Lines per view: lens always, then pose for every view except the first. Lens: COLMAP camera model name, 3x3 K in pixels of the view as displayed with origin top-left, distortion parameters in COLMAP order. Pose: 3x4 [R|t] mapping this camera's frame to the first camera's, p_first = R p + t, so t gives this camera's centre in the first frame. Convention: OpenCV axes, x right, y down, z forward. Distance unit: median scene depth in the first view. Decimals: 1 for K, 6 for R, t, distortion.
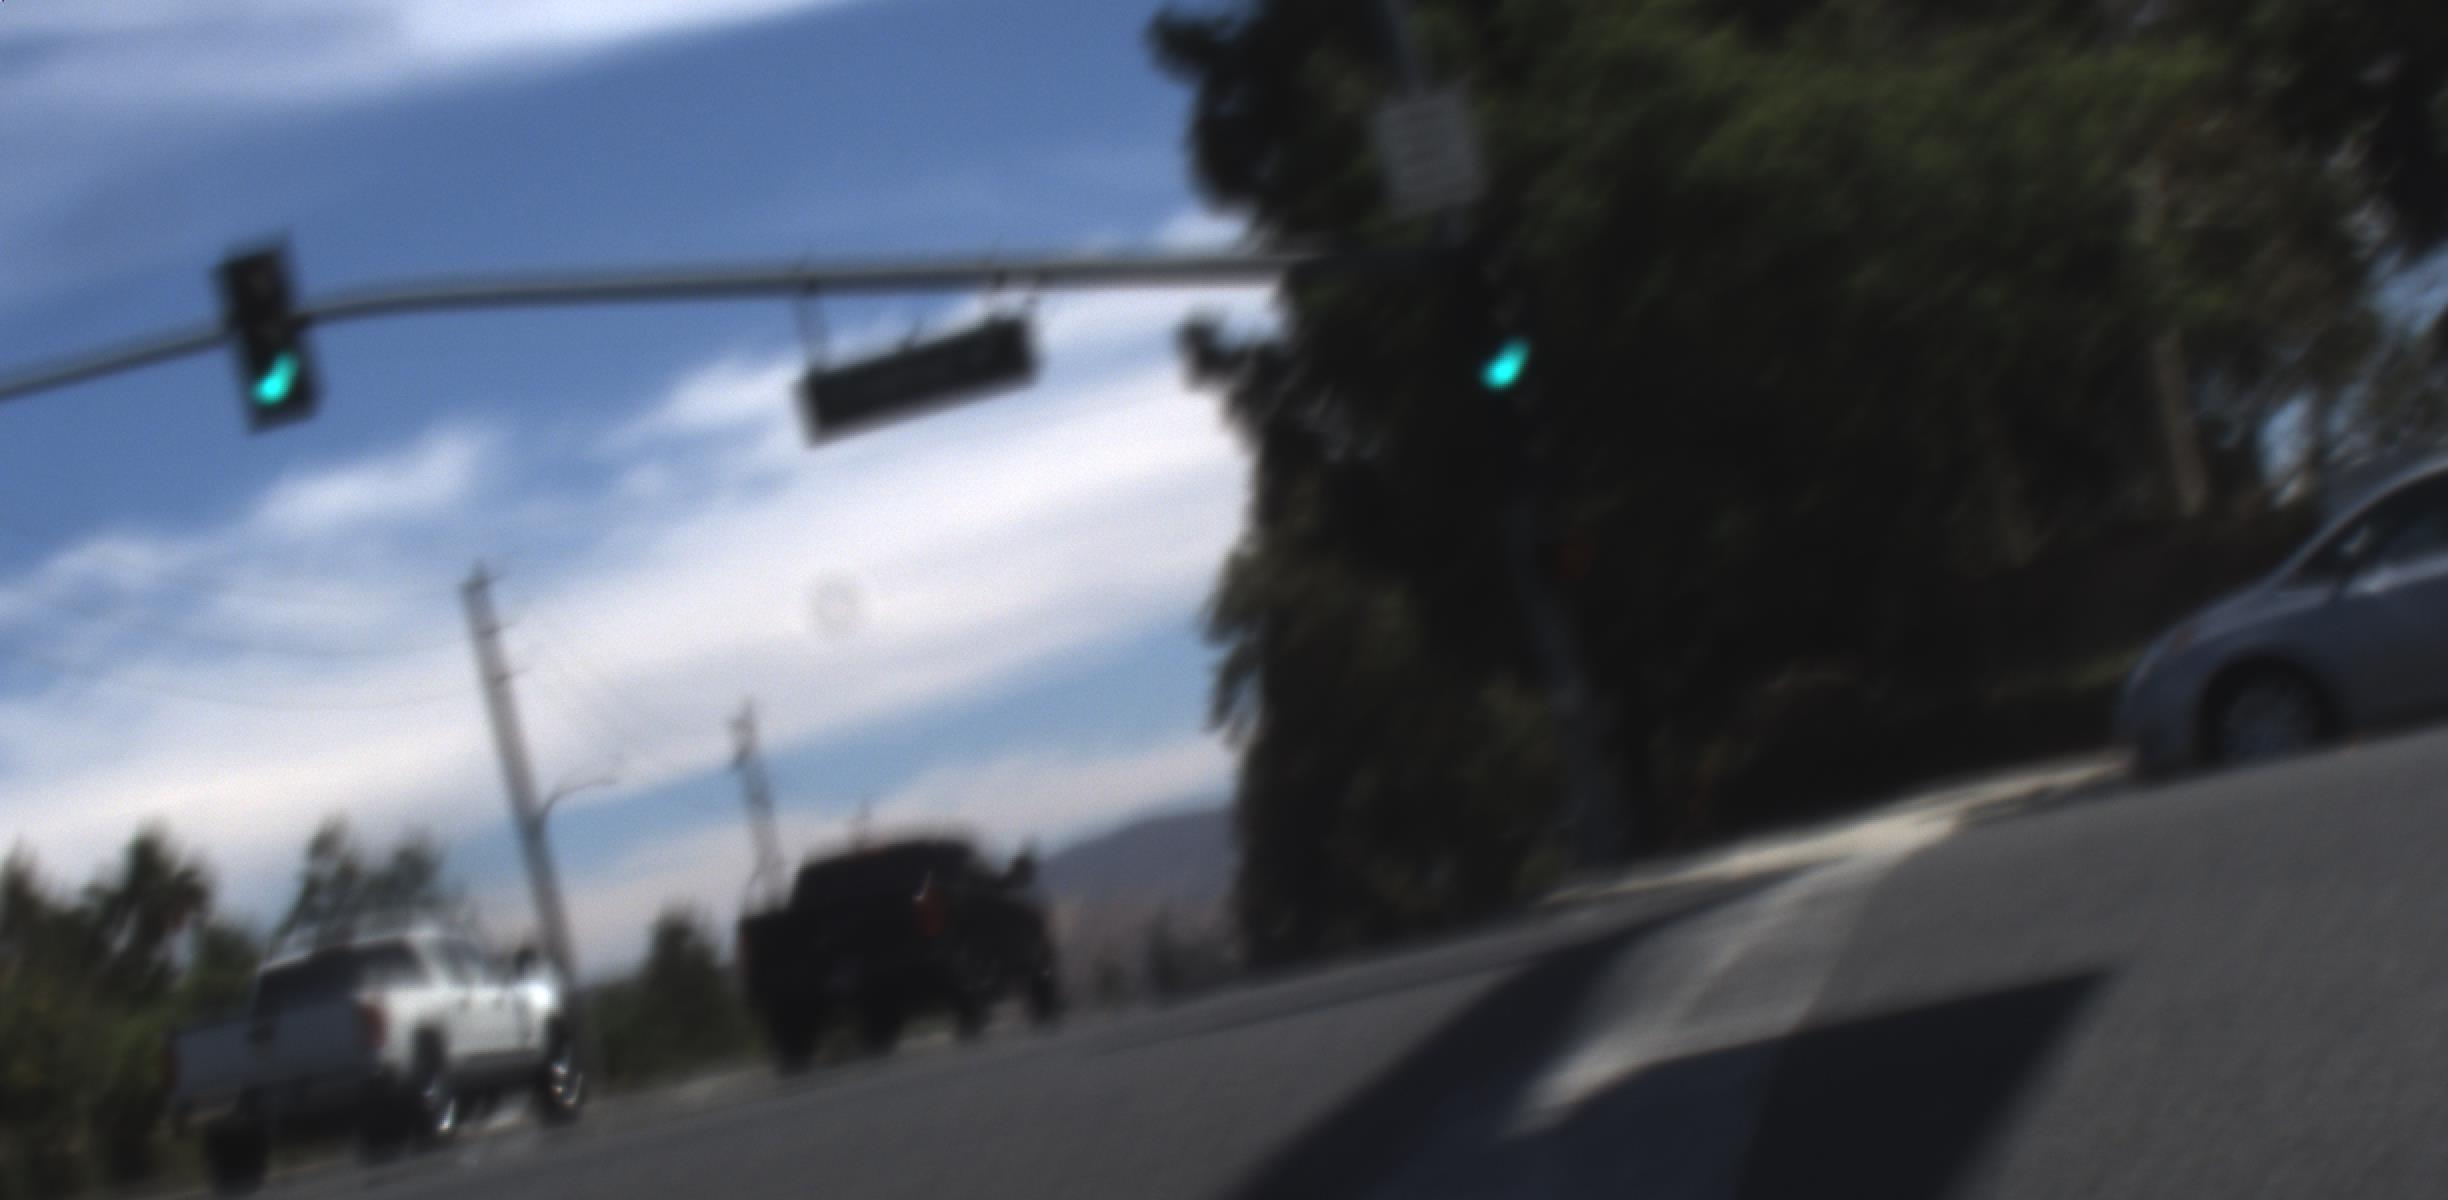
lens RADIAL K [[4850.5, 0, 1237.1], [0, 4850.5, 769.9], [0, 0, 1]] dist [-0.052402, 0.125106]
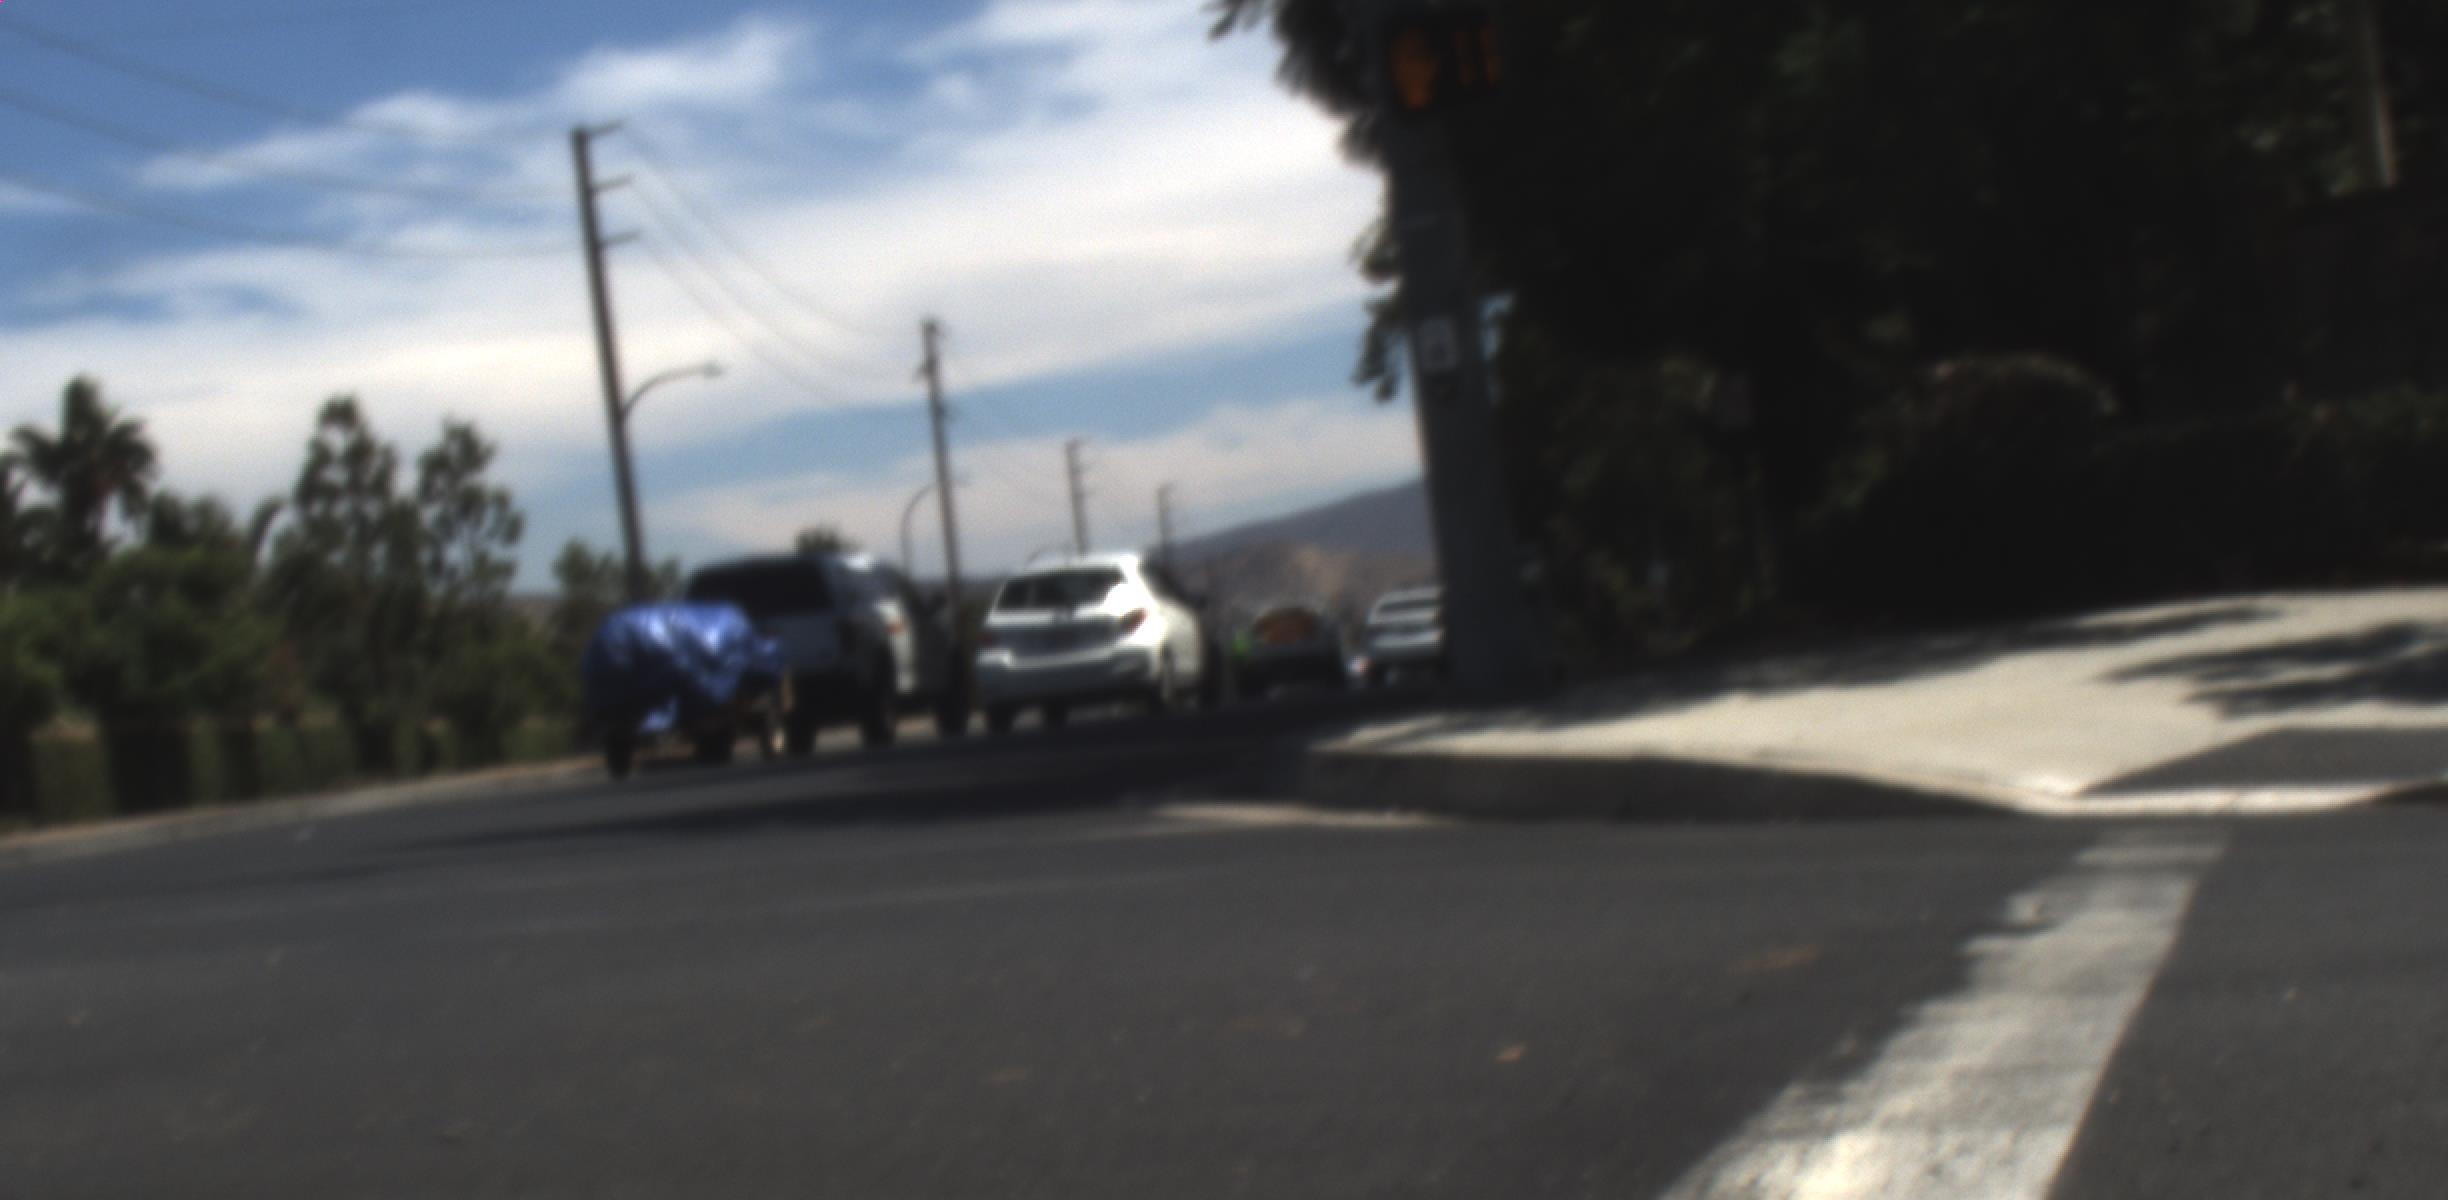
lens RADIAL K [[4851.0, 0, 1214.5], [0, 4851.0, 718.7], [0, 0, 1]] dist [-0.016552, -0.212439]
pose [[0.992758, 0.105435, -0.057584, 0.060211], [-0.101789, 0.992813, 0.062943, -0.004402], [0.063807, -0.056626, 0.996354, 0.388152]]
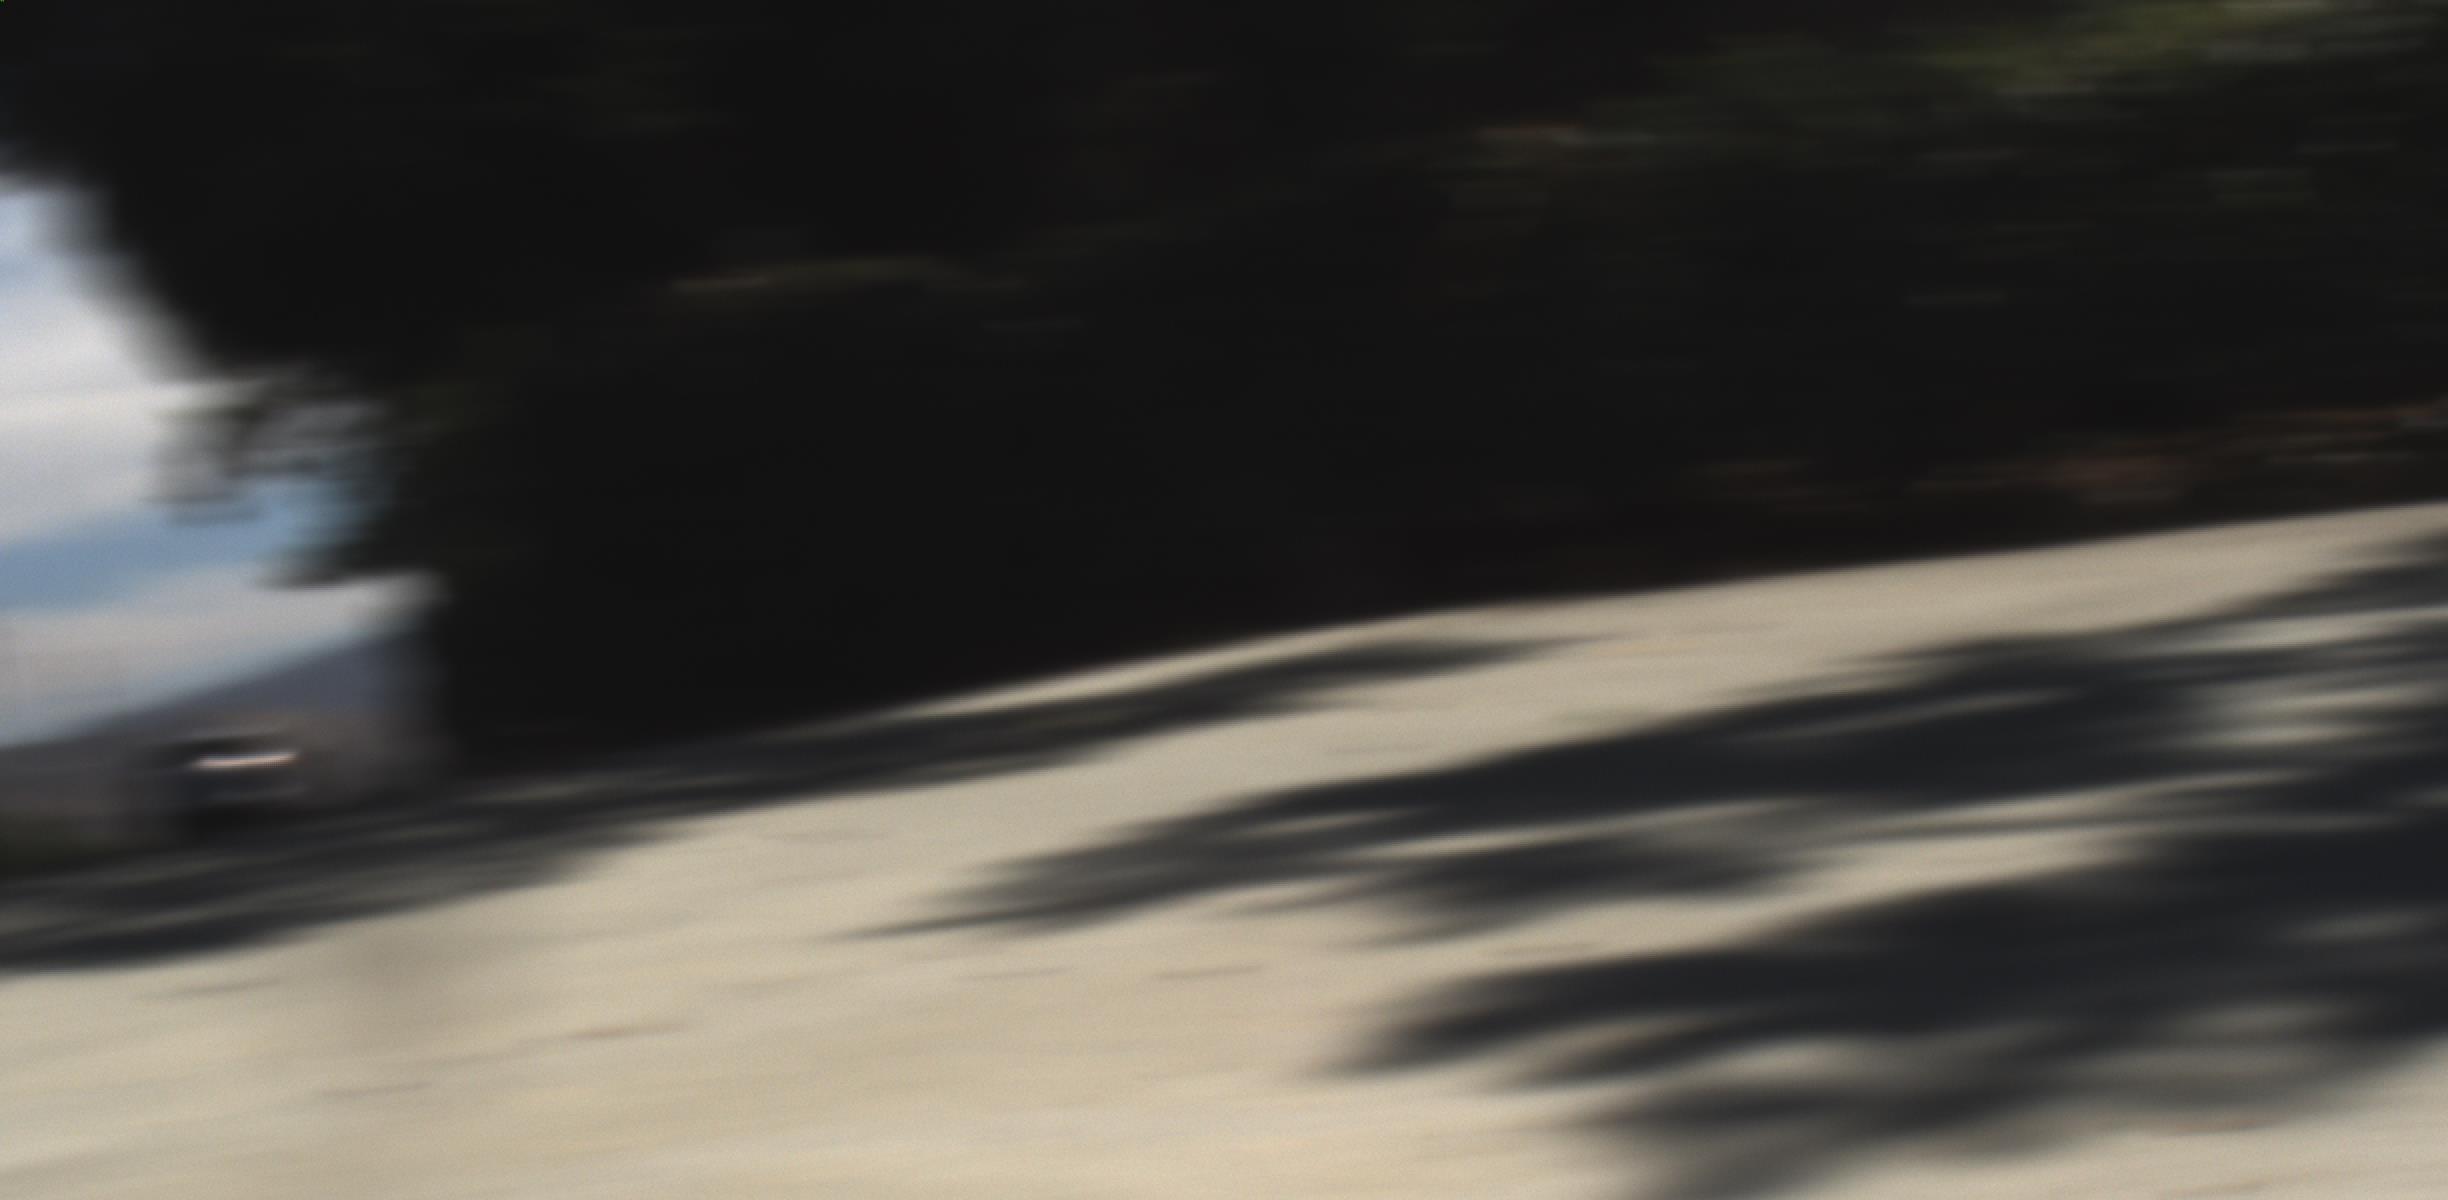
lens RADIAL K [[4850.5, 0, 1237.1], [0, 4850.5, 769.9], [0, 0, 1]] dist [-0.052402, 0.125106]
pose [[0.987892, 0.049729, 0.146958, 0.093632], [-0.053629, 0.998303, 0.022692, 0.003272], [-0.145580, -0.030299, 0.988882, 0.643189]]
